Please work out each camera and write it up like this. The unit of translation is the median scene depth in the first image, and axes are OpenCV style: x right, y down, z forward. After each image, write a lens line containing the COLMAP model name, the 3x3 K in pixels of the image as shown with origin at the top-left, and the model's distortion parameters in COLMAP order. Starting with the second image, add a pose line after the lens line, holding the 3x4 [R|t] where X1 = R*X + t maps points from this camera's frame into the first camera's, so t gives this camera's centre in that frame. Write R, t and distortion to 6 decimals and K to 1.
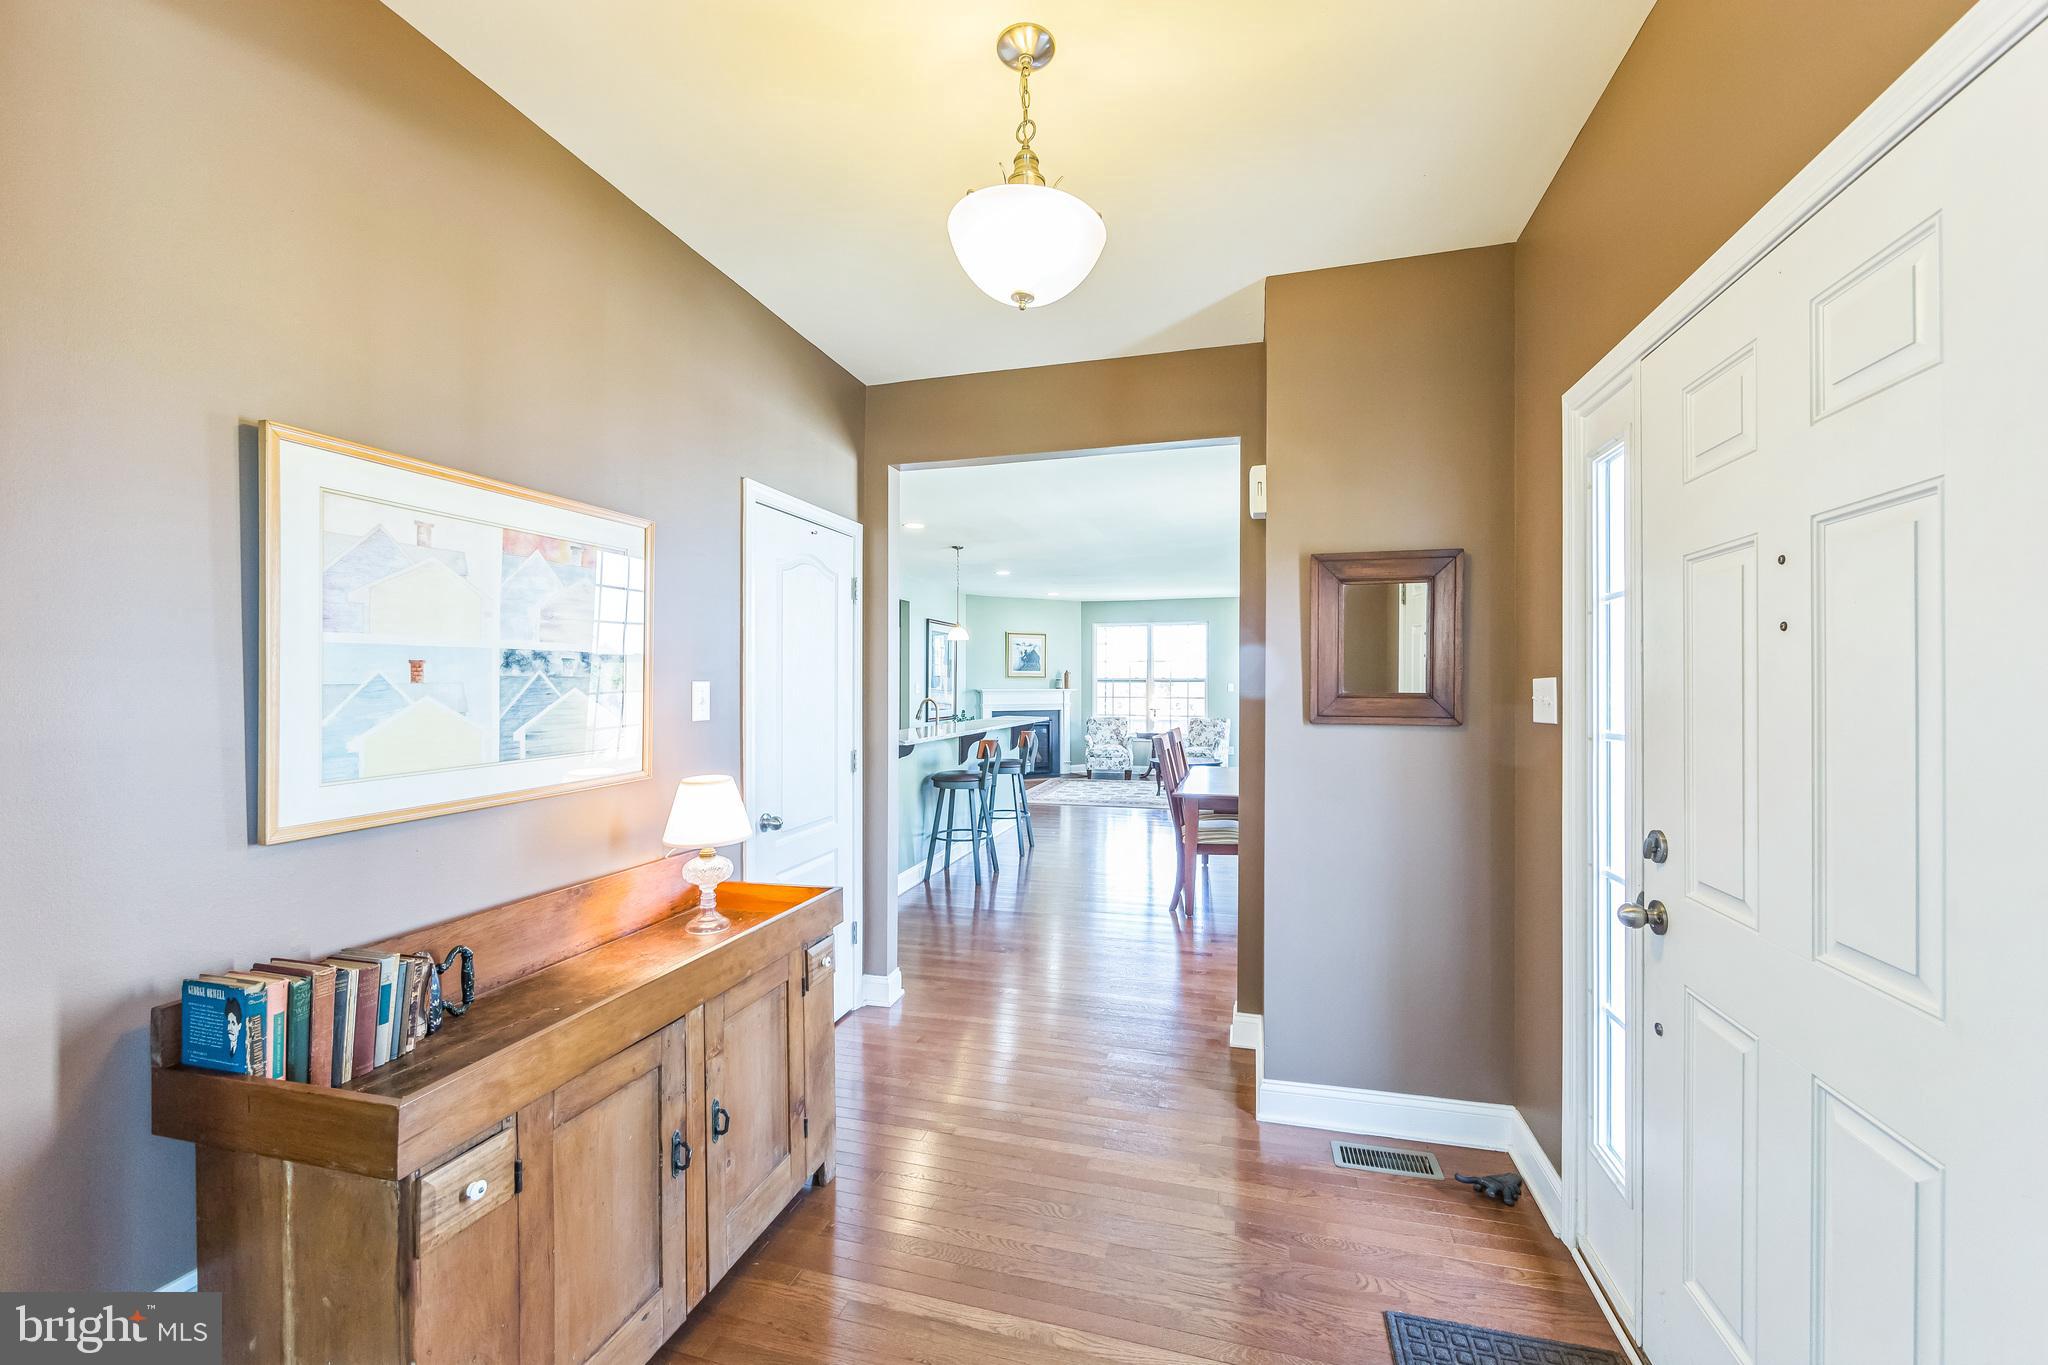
lens RADIAL K [[800.4, 0, 1027.1], [0, 800.4, 684.6], [0, 0, 1]] dist [-0.000275, -0.000226]
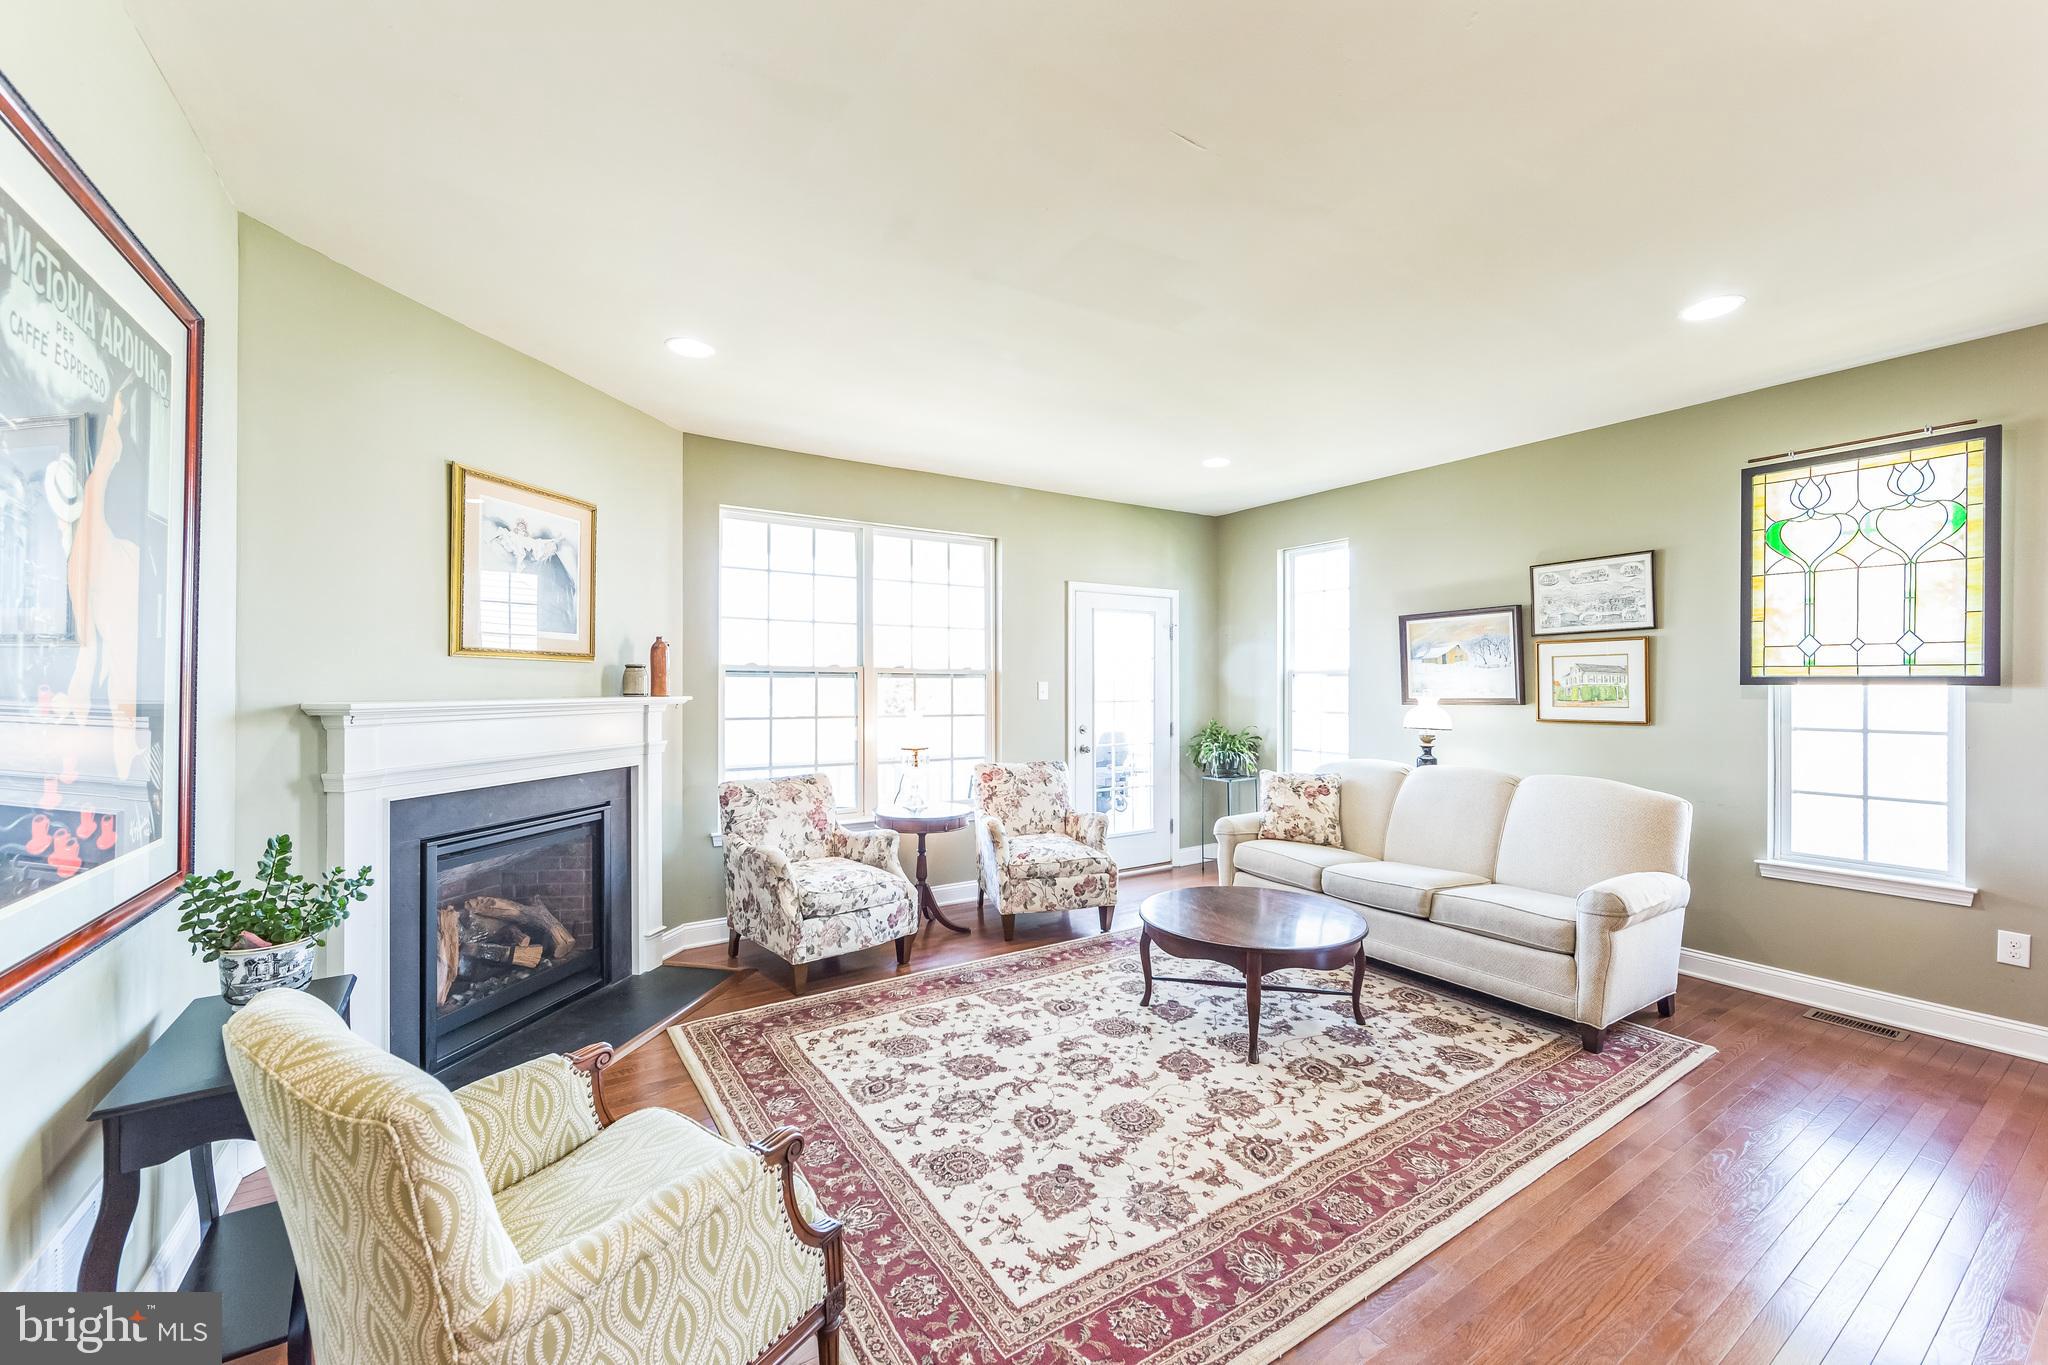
lens RADIAL K [[800.4, 0, 1025.0], [0, 800.4, 688.5], [0, 0, 1]] dist [-0.000275, -0.000226]
pose [[0.660740, -0.001678, 0.750613, -0.094019], [-0.003180, 0.999982, 0.005035, 0.000133], [-0.750608, -0.005713, 0.660723, 0.722245]]
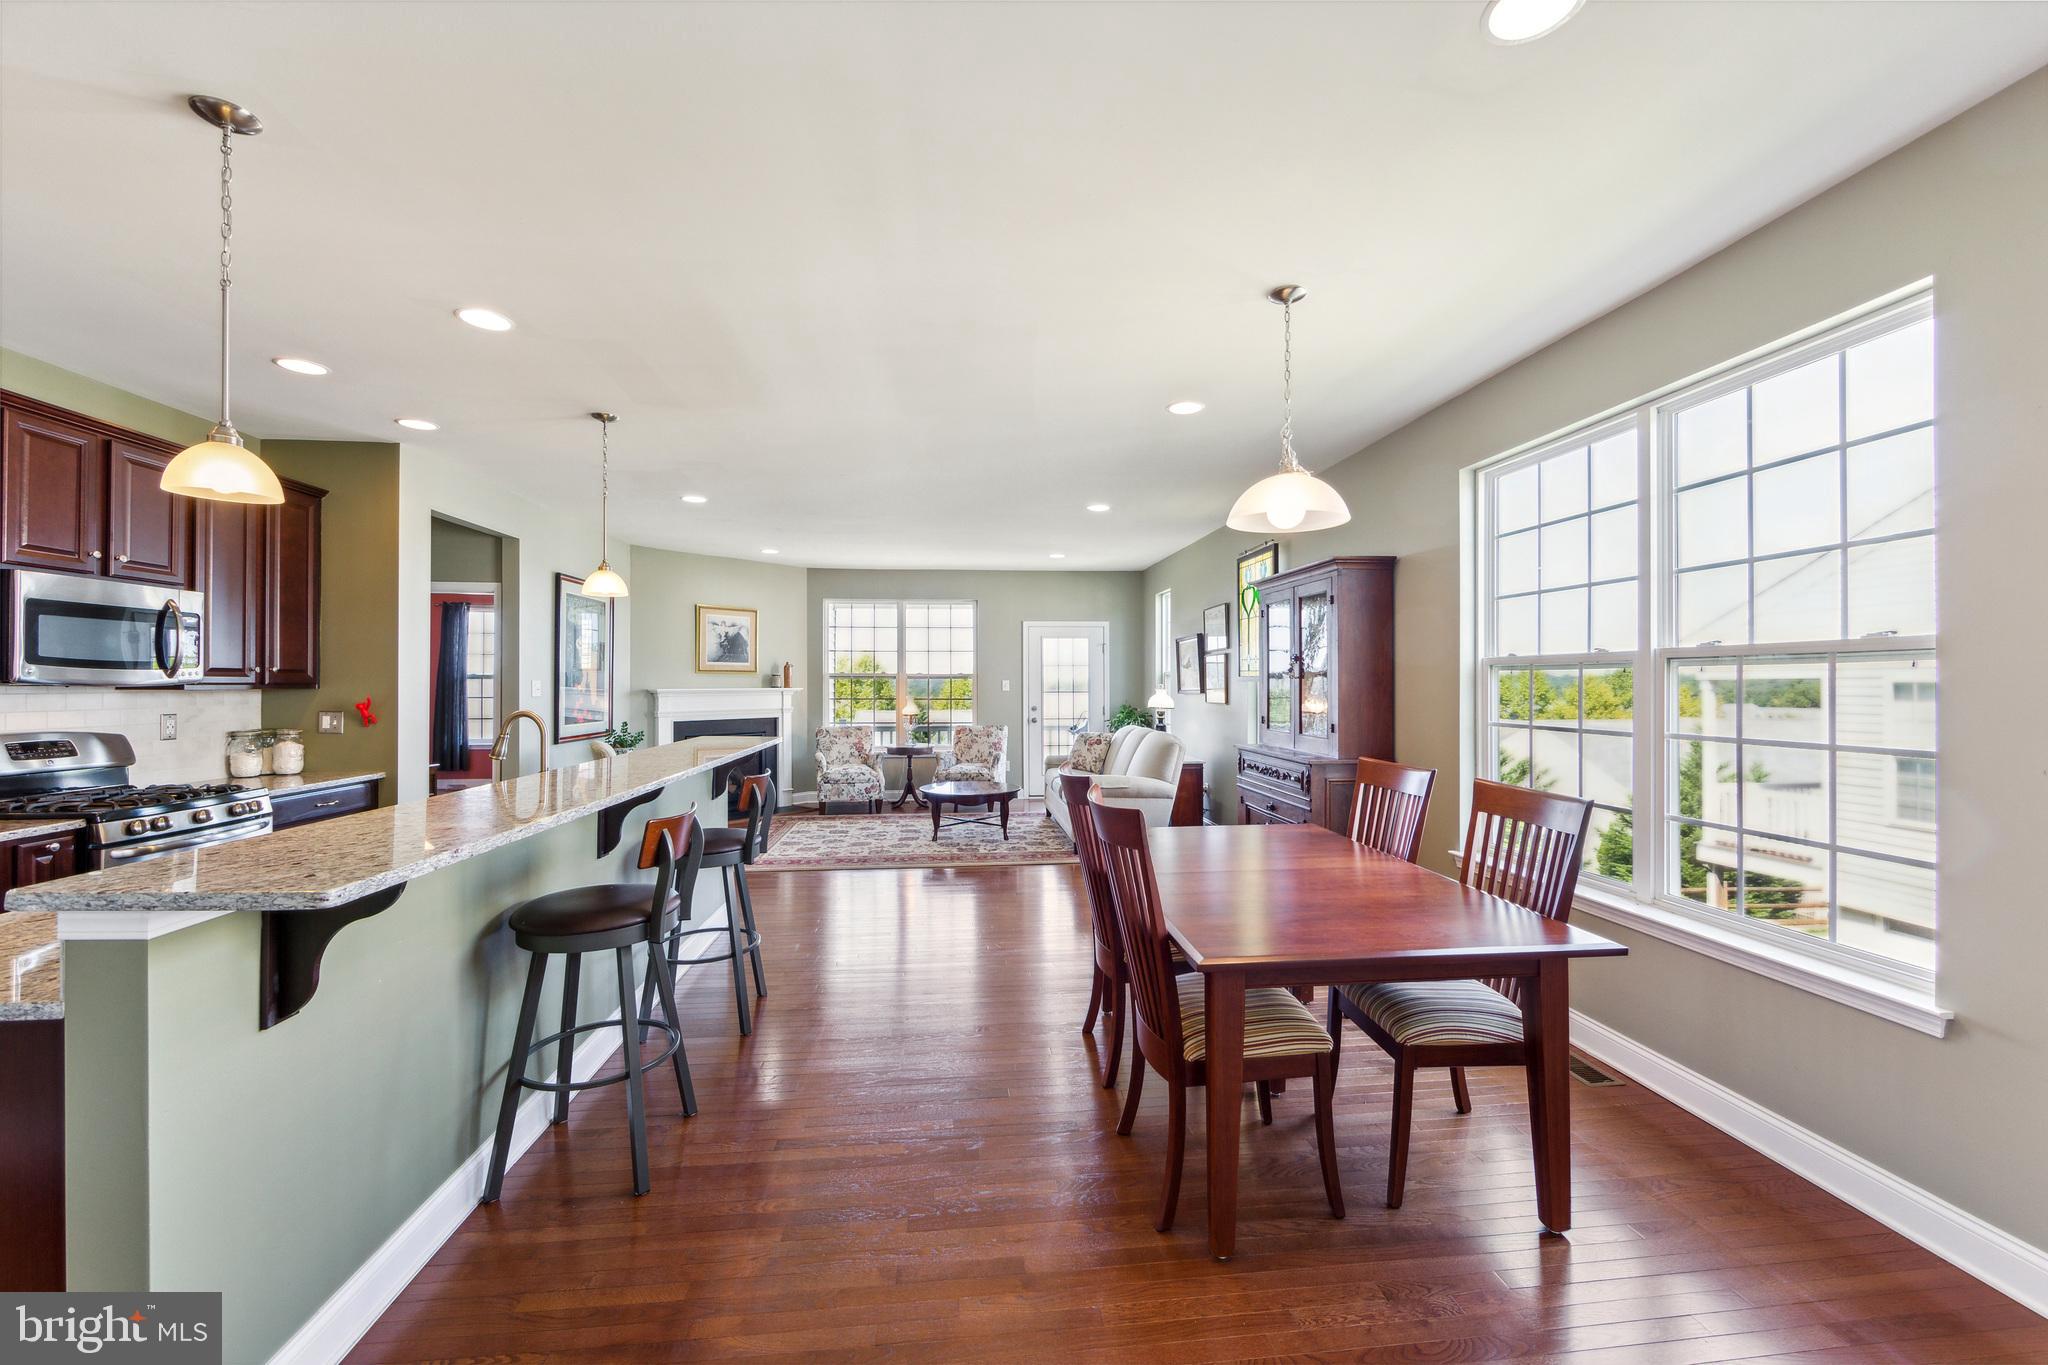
lens RADIAL K [[800.4, 0, 1030.6], [0, 800.4, 681.6], [0, 0, 1]] dist [-0.000275, -0.000226]
pose [[0.929263, -0.000439, 0.369419, -0.013524], [0.000668, 1.000000, -0.000493, 0.000061], [-0.369419, 0.000705, 0.929263, 0.264642]]
